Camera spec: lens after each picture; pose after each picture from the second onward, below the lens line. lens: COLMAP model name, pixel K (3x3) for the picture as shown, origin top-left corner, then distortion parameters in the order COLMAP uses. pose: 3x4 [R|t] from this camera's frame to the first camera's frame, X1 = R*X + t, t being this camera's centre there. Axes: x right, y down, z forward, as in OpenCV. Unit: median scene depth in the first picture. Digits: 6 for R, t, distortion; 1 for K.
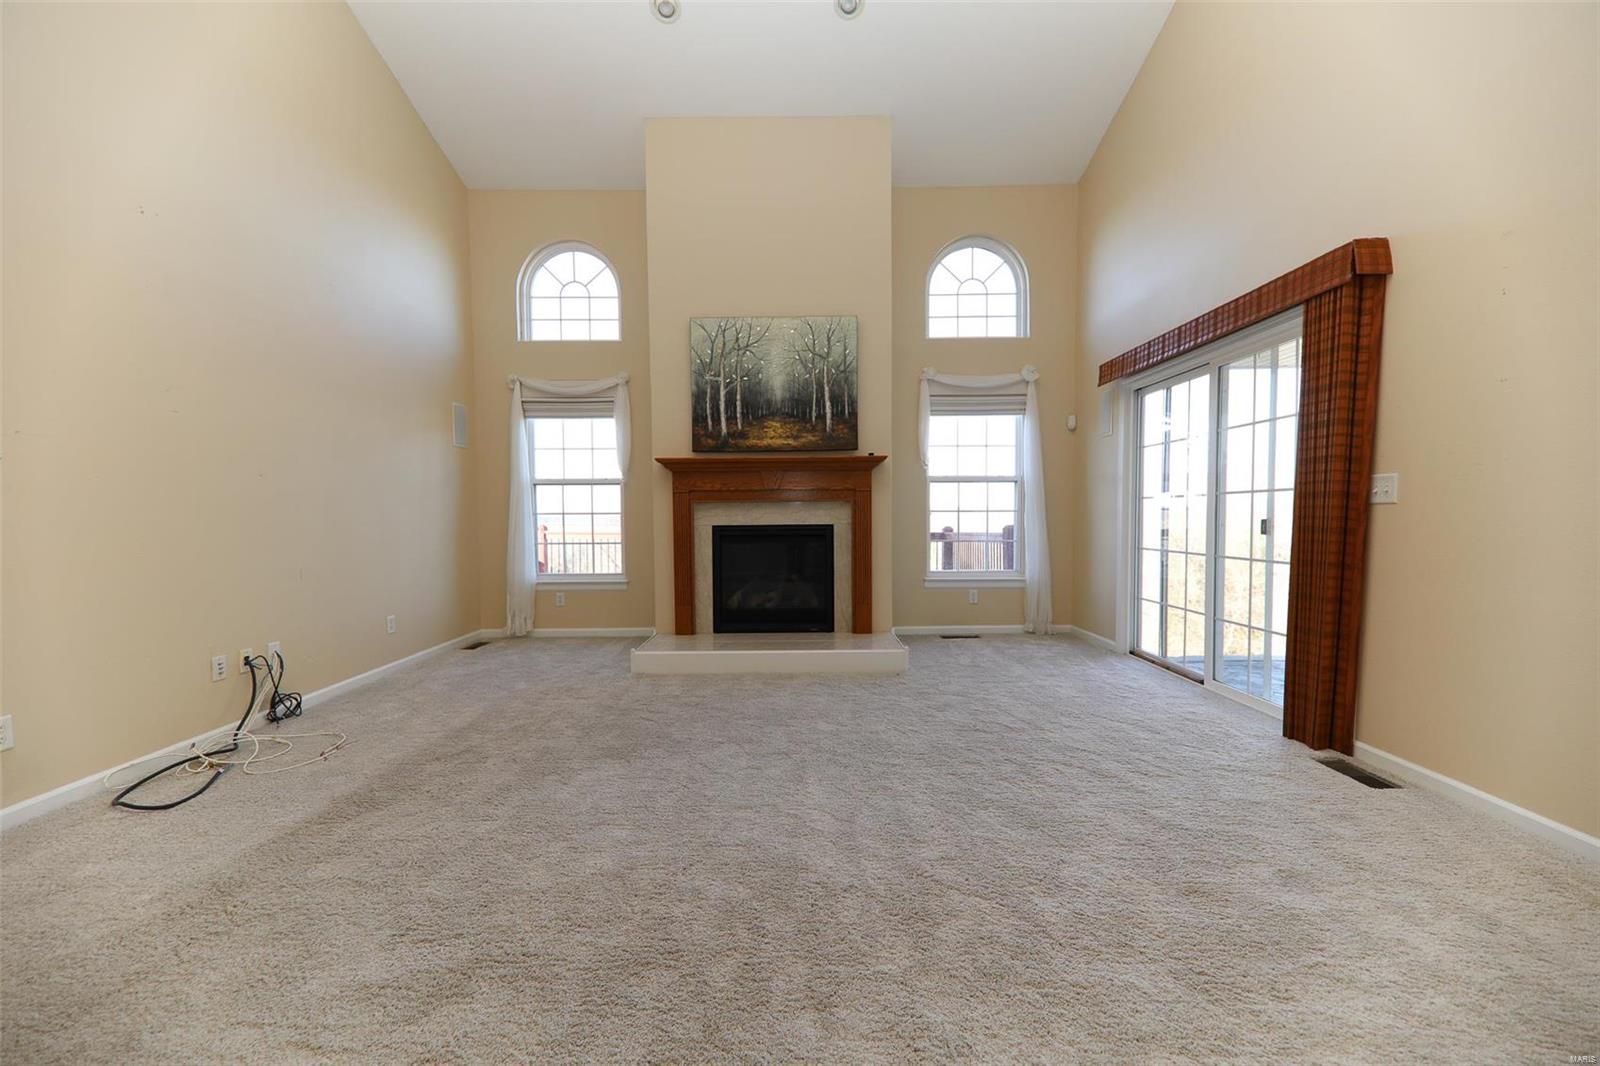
lens RADIAL K [[593.1, 0, 794.4], [0, 593.1, 537.9], [0, 0, 1]] dist [0.007997, -0.006324]
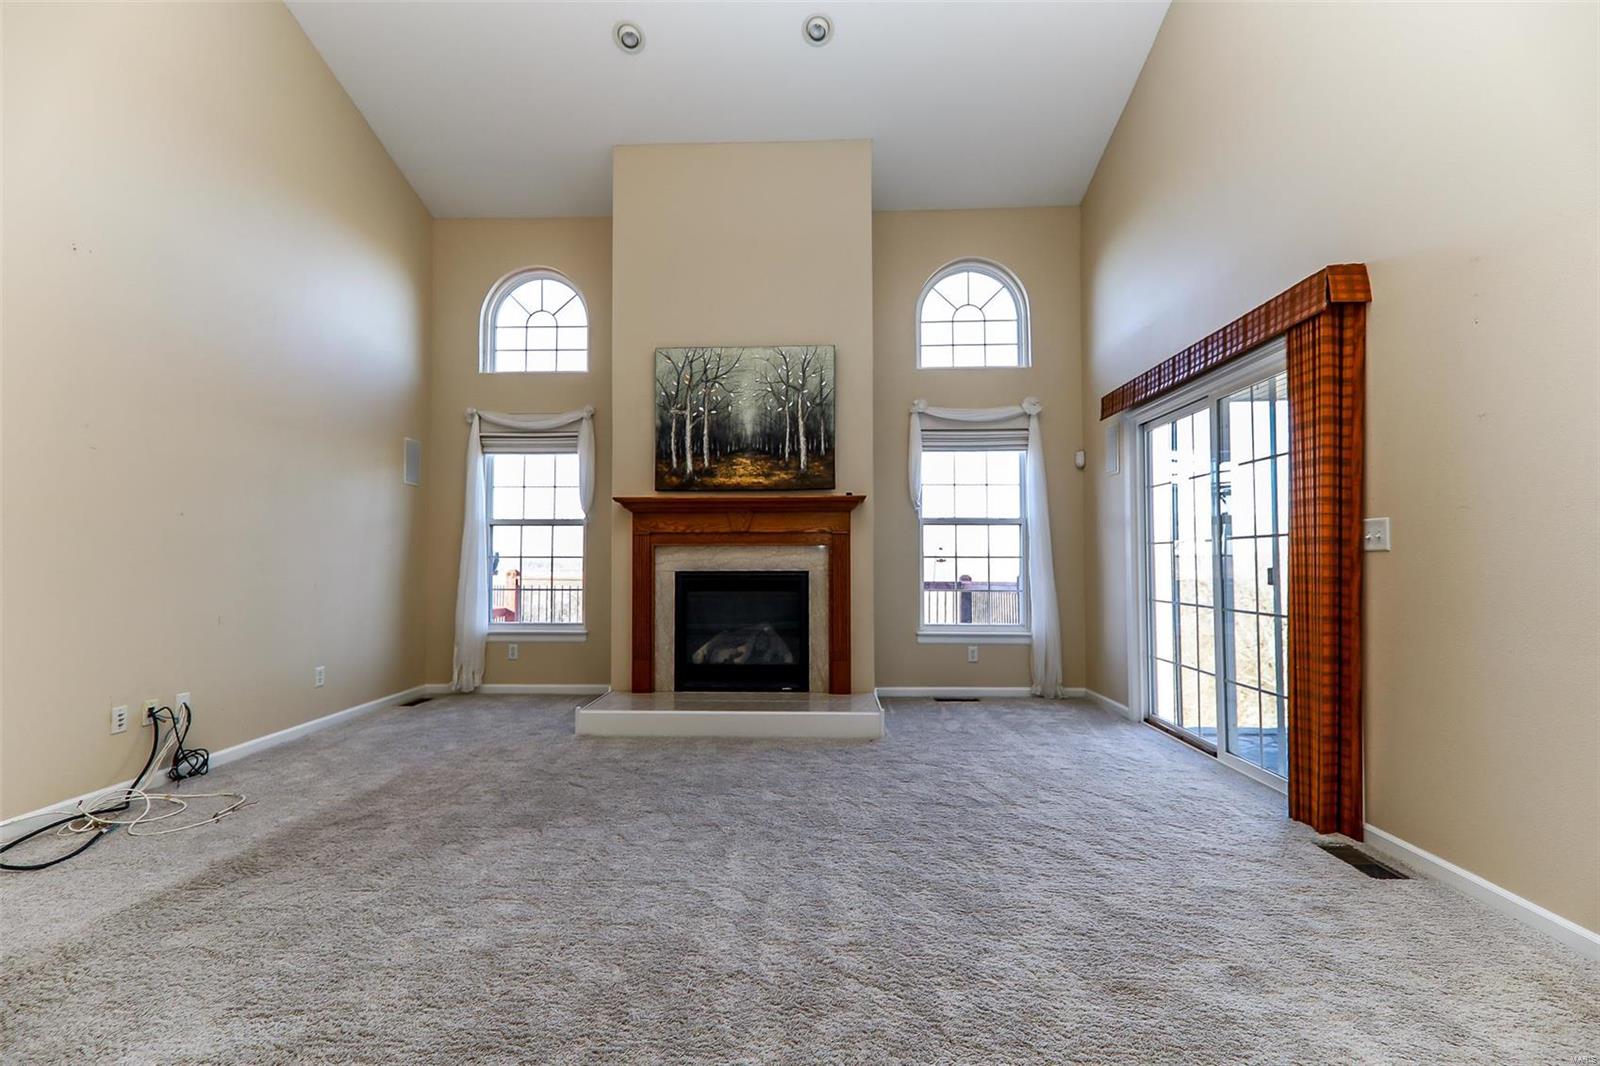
lens RADIAL K [[672.8, 0, 800.6], [0, 672.8, 537.1], [0, 0, 1]] dist [0.006817, -0.005731]
pose [[0.999392, 0.005428, -0.034439, 0.128967], [-0.007978, 0.997201, -0.074342, 0.003387], [0.033939, 0.074571, 0.996638, -0.036343]]
